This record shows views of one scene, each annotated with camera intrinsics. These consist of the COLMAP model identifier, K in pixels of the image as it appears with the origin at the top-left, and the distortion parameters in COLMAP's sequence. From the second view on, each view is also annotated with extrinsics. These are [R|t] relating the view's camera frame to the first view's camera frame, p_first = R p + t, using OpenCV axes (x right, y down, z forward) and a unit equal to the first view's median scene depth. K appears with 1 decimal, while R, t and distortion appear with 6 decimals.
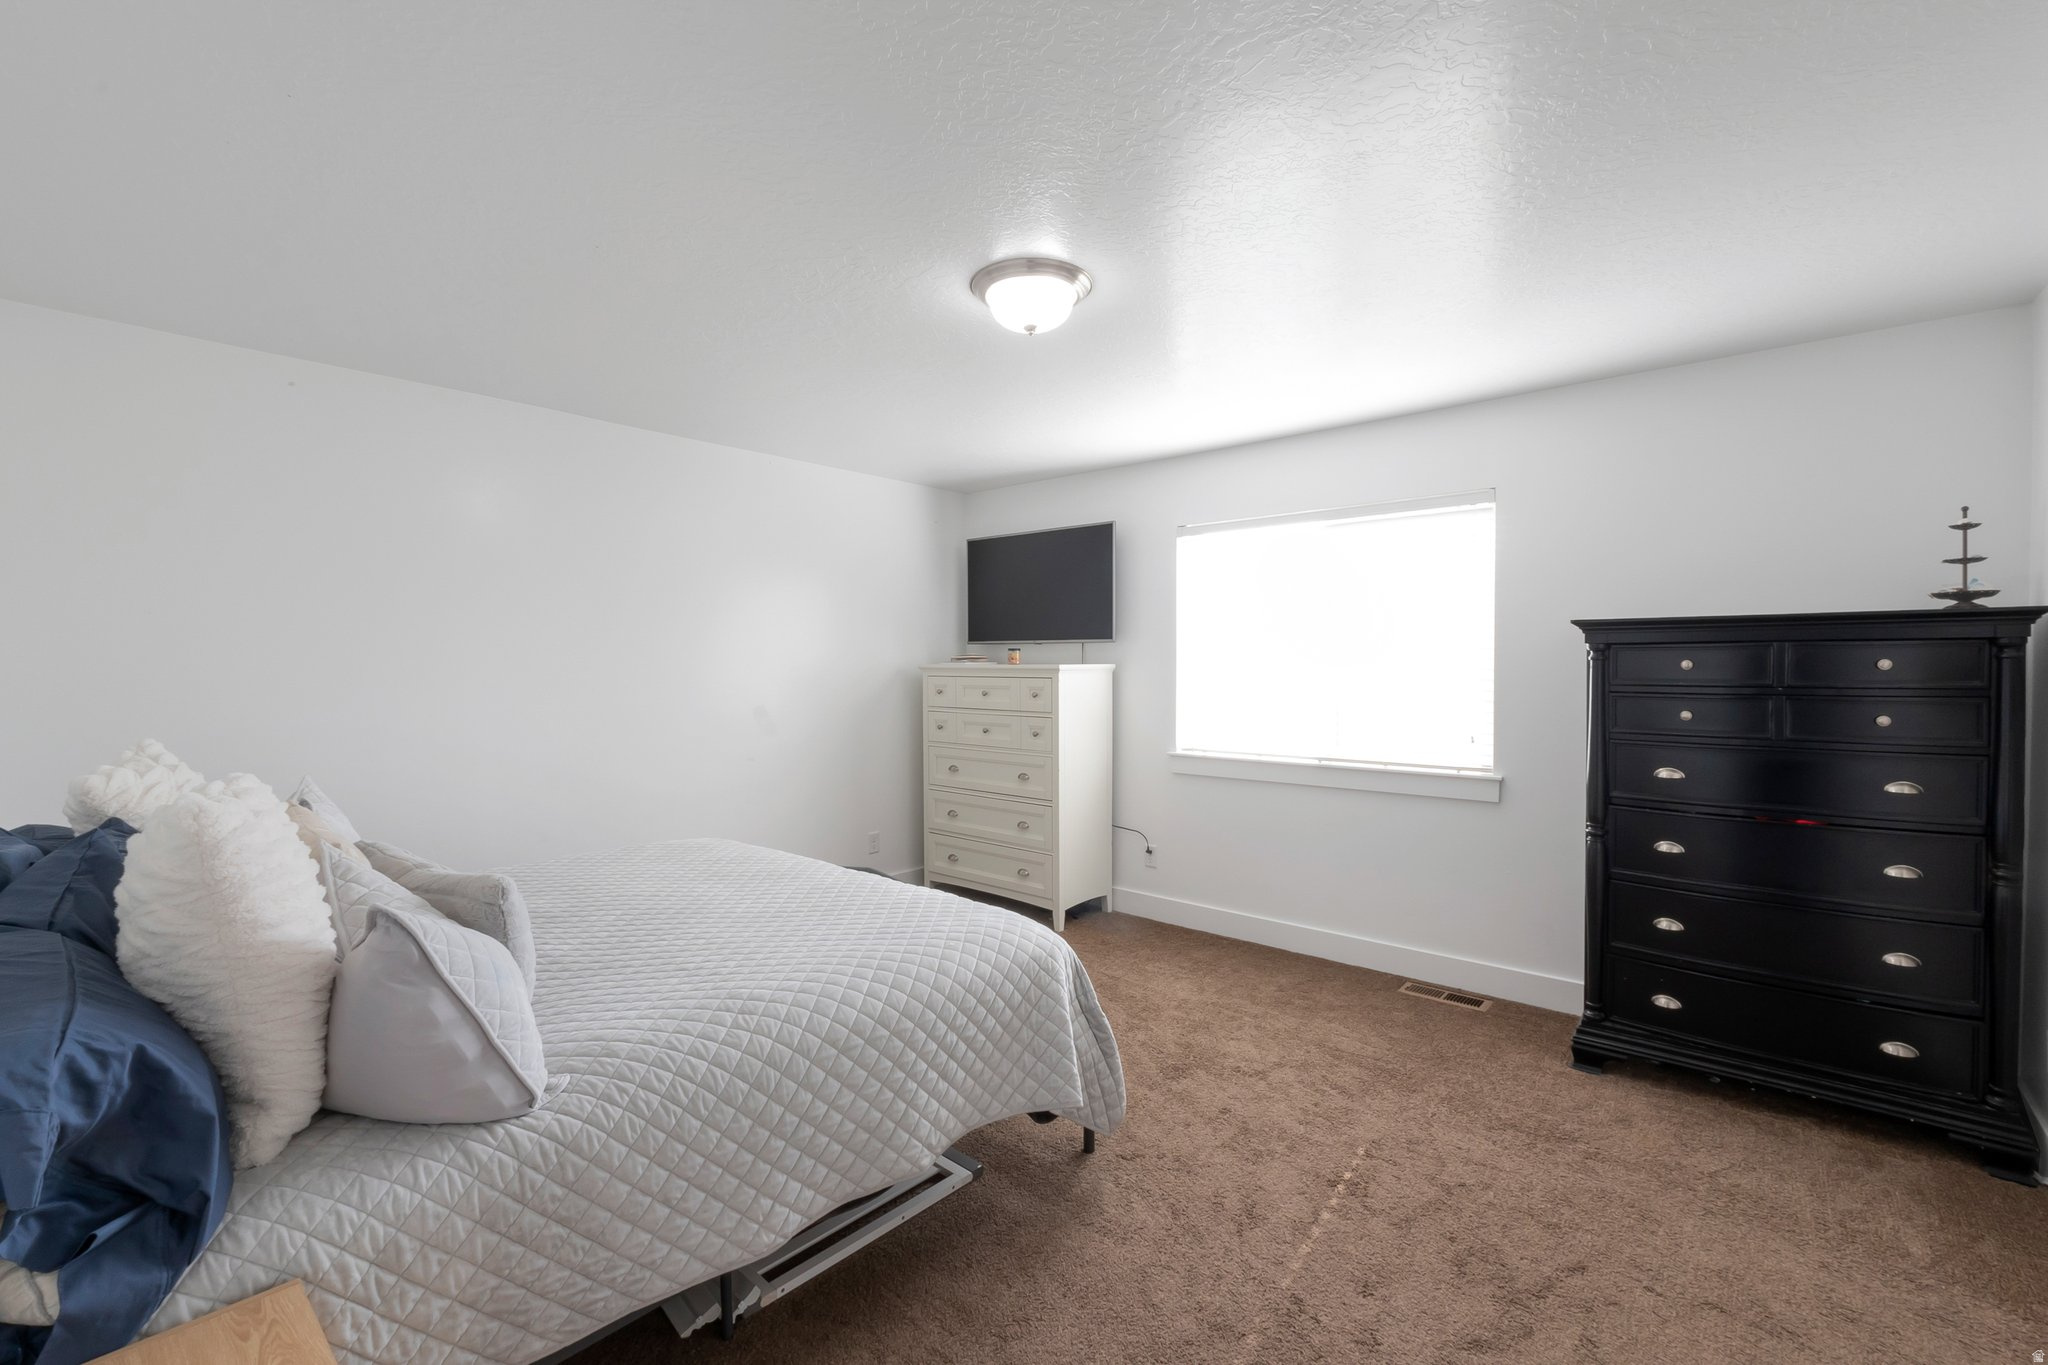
lens RADIAL K [[854.2, 0, 1038.0], [0, 854.2, 673.7], [0, 0, 1]] dist [-0.010994, 0.000871]
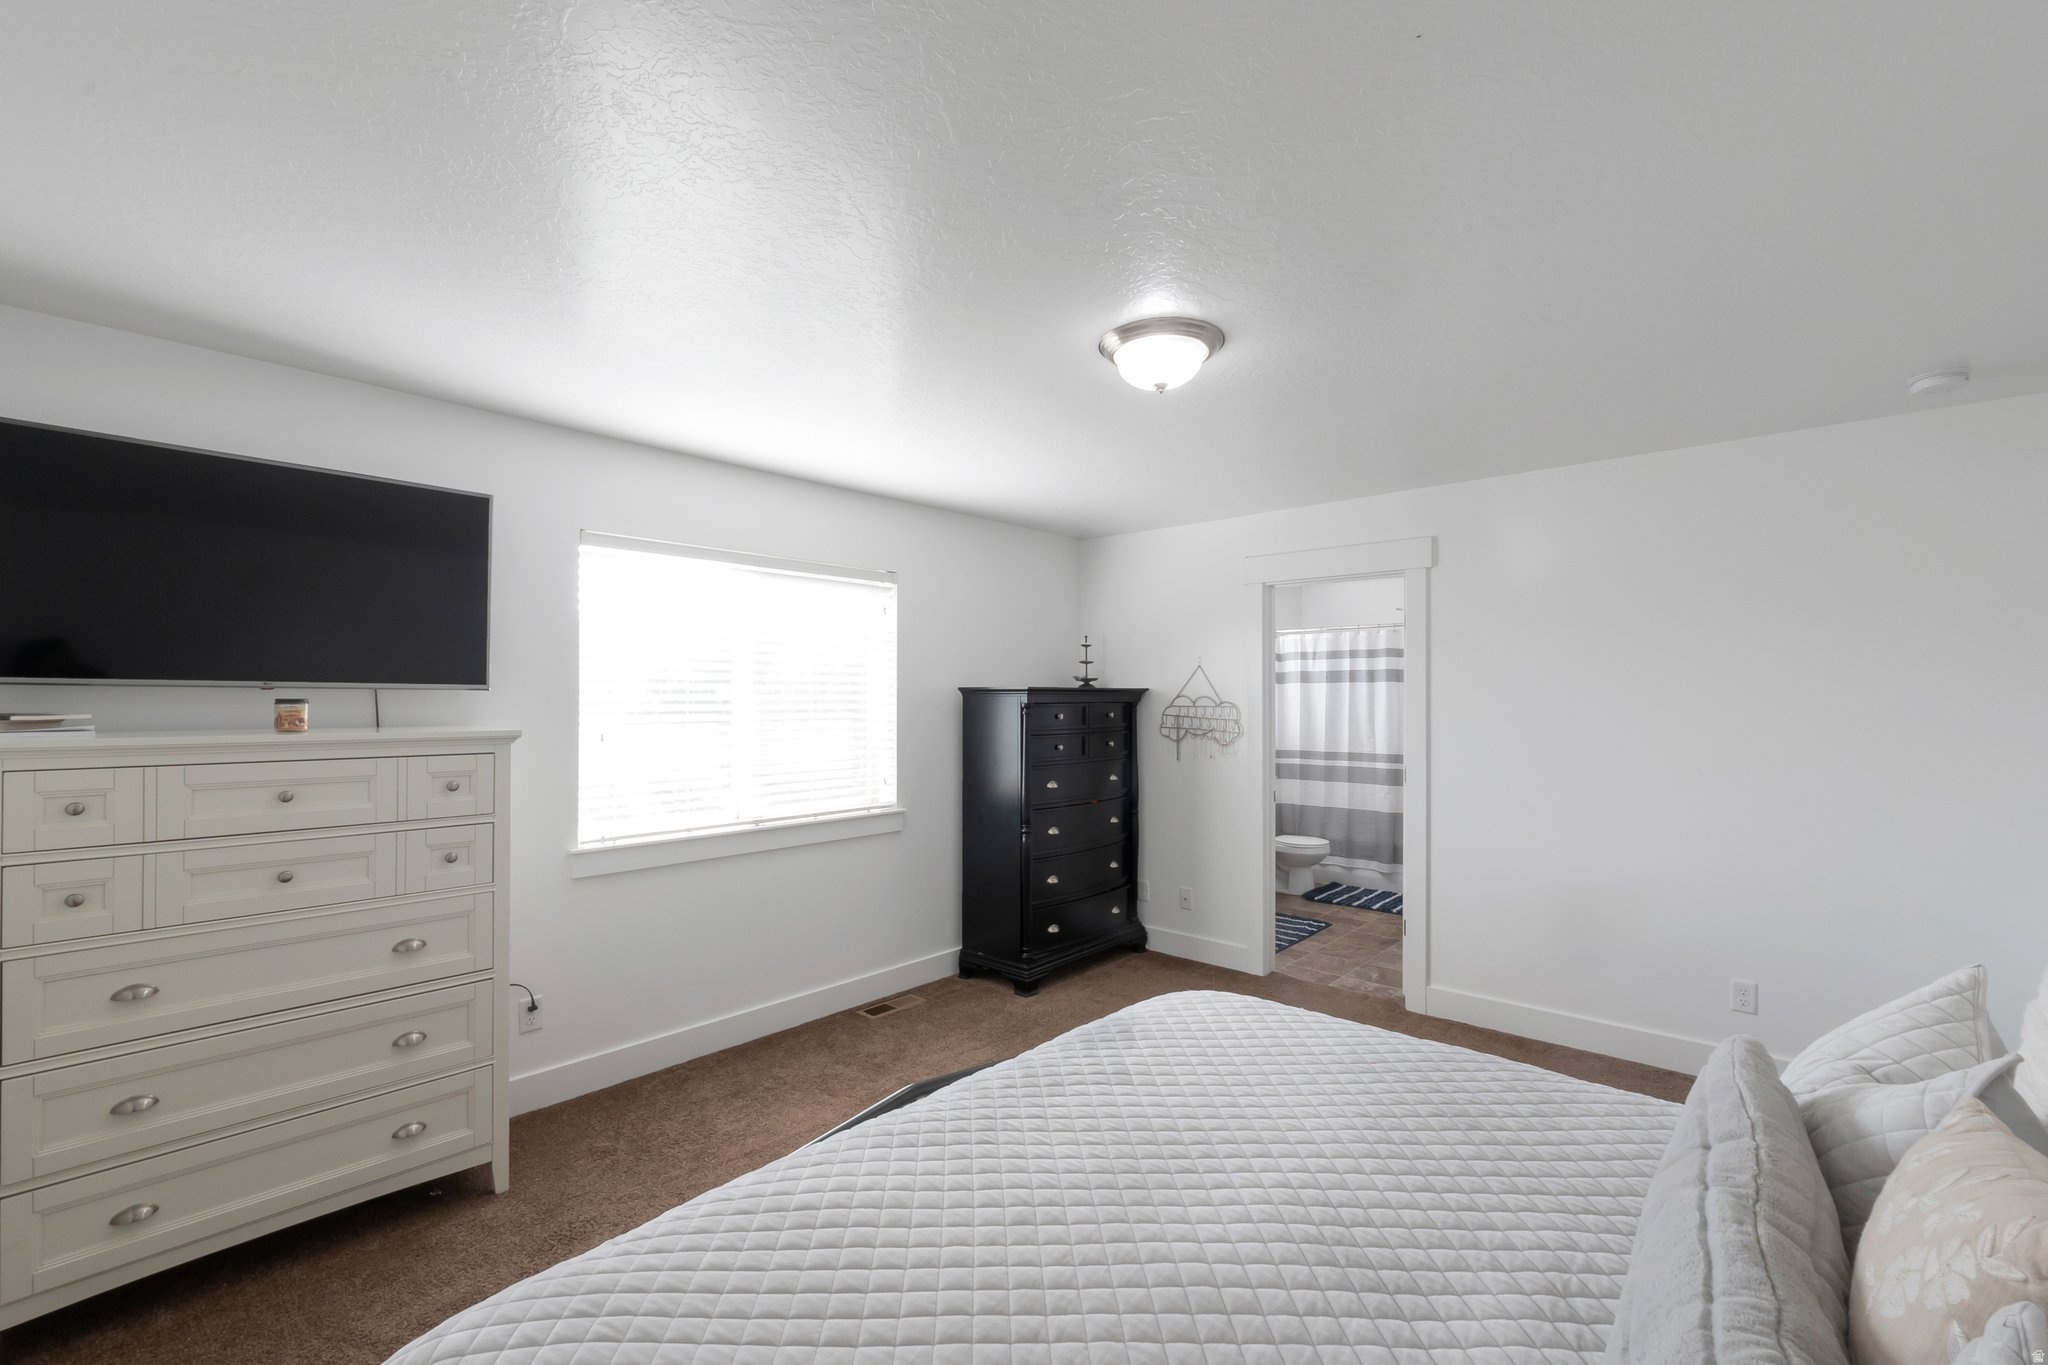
lens RADIAL K [[854.2, 0, 1027.4], [0, 854.2, 693.0], [0, 0, 1]] dist [-0.010994, 0.000871]
pose [[0.033111, 0.009033, 0.999411, -0.669079], [0.011992, 0.999884, -0.009435, -0.031773], [-0.999380, 0.012297, 0.032999, 0.768380]]
